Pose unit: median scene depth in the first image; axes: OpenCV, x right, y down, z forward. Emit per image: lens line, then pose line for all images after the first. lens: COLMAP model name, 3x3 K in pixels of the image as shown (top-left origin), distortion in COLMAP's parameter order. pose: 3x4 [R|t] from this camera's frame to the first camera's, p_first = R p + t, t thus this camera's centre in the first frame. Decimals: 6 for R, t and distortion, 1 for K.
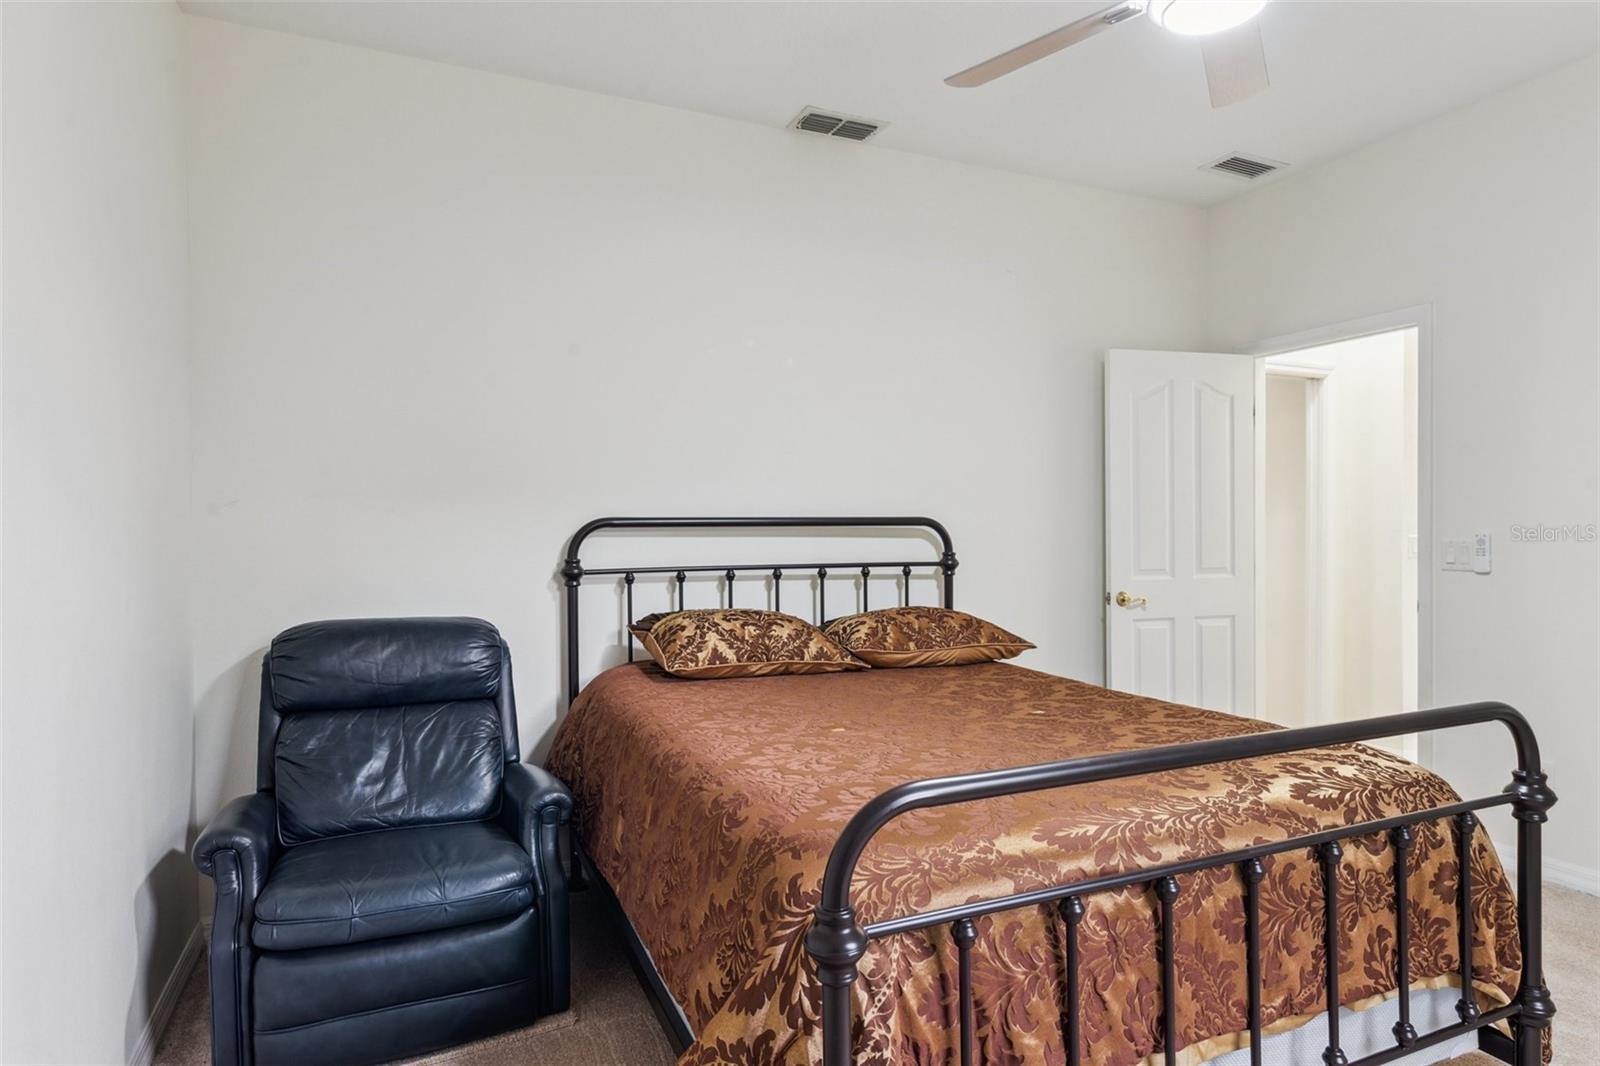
lens RADIAL K [[873.7, 0, 800.5], [0, 873.7, 531.7], [0, 0, 1]] dist [0.003410, -0.002103]
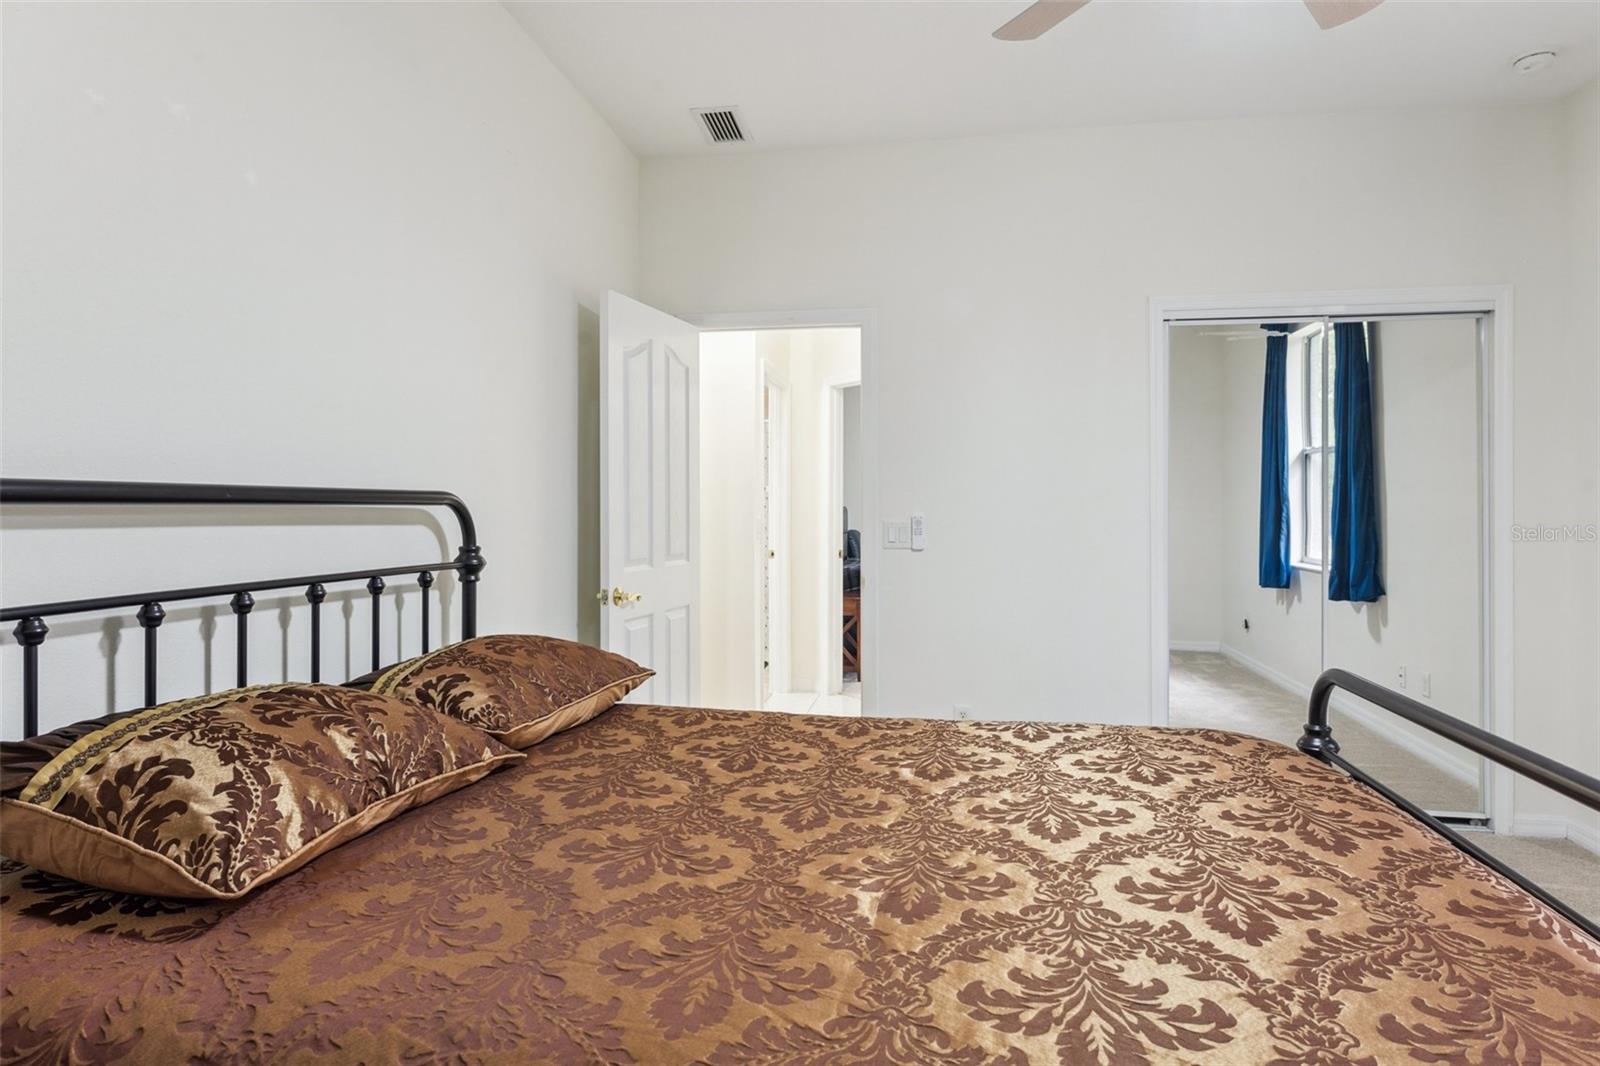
lens RADIAL K [[873.7, 0, 804.9], [0, 873.7, 503.8], [0, 0, 1]] dist [0.003410, -0.002103]
pose [[0.561511, 0.008792, 0.827423, -0.243293], [0.000357, 0.999941, -0.010868, -0.001036], [-0.827469, 0.006398, 0.561475, 0.452786]]
